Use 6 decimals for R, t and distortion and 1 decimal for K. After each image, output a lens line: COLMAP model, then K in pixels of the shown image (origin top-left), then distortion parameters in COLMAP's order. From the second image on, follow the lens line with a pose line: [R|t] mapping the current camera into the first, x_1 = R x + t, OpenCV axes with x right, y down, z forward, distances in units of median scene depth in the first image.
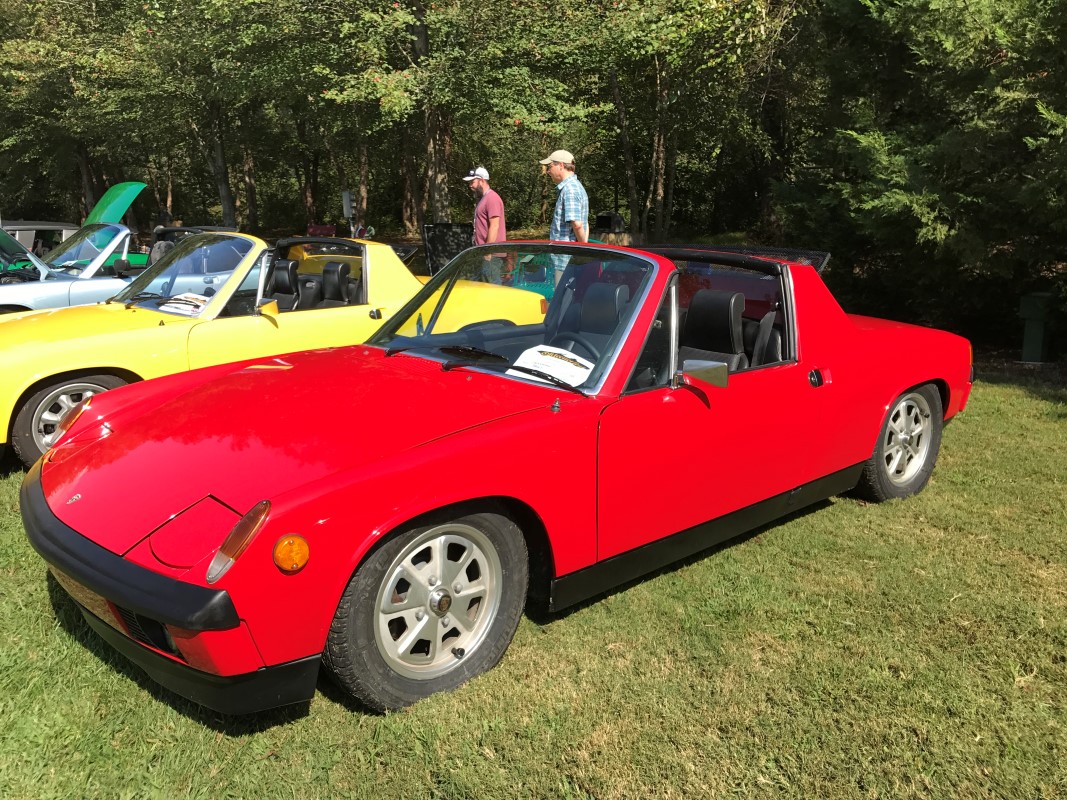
lens RADIAL K [[858.4, 0, 531.3], [0, 858.4, 385.5], [0, 0, 1]] dist [0.036463, -0.041933]
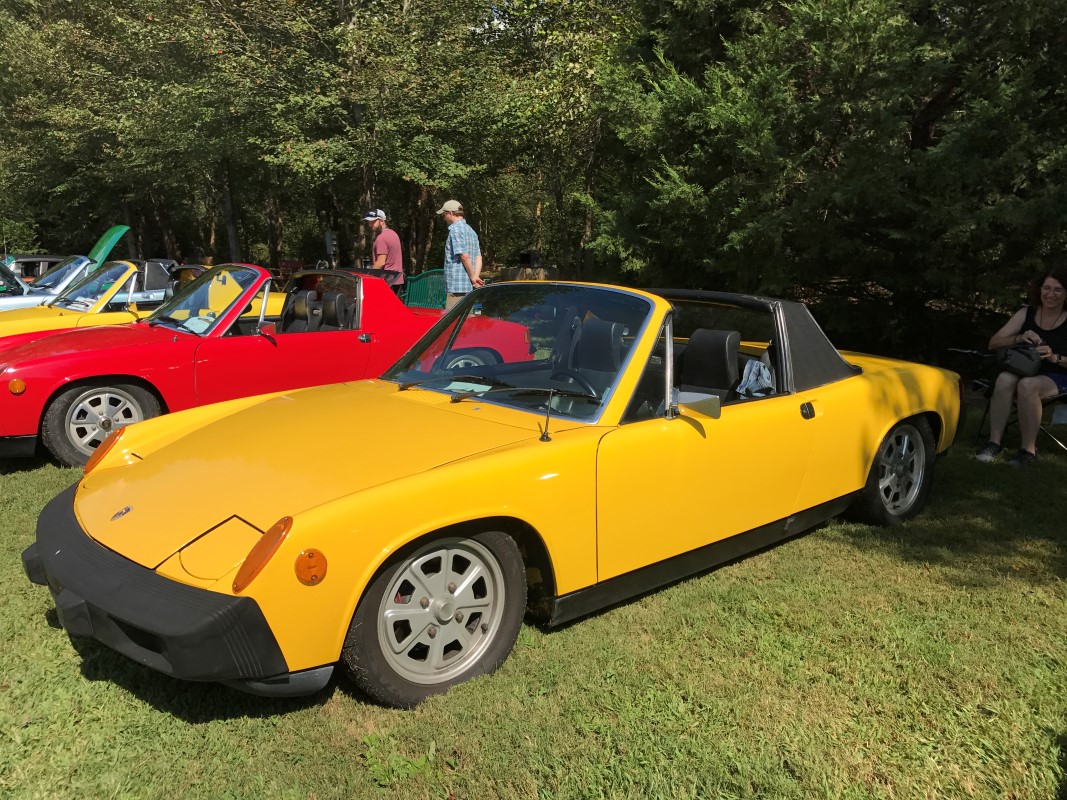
lens RADIAL K [[863.7, 0, 533.3], [0, 863.7, 401.9], [0, 0, 1]] dist [0.003521, 0.003999]
pose [[0.997728, 0.015780, -0.065497, 0.200675], [-0.017465, 0.999529, -0.025240, 0.041566], [0.065068, 0.026326, 0.997534, -0.200829]]
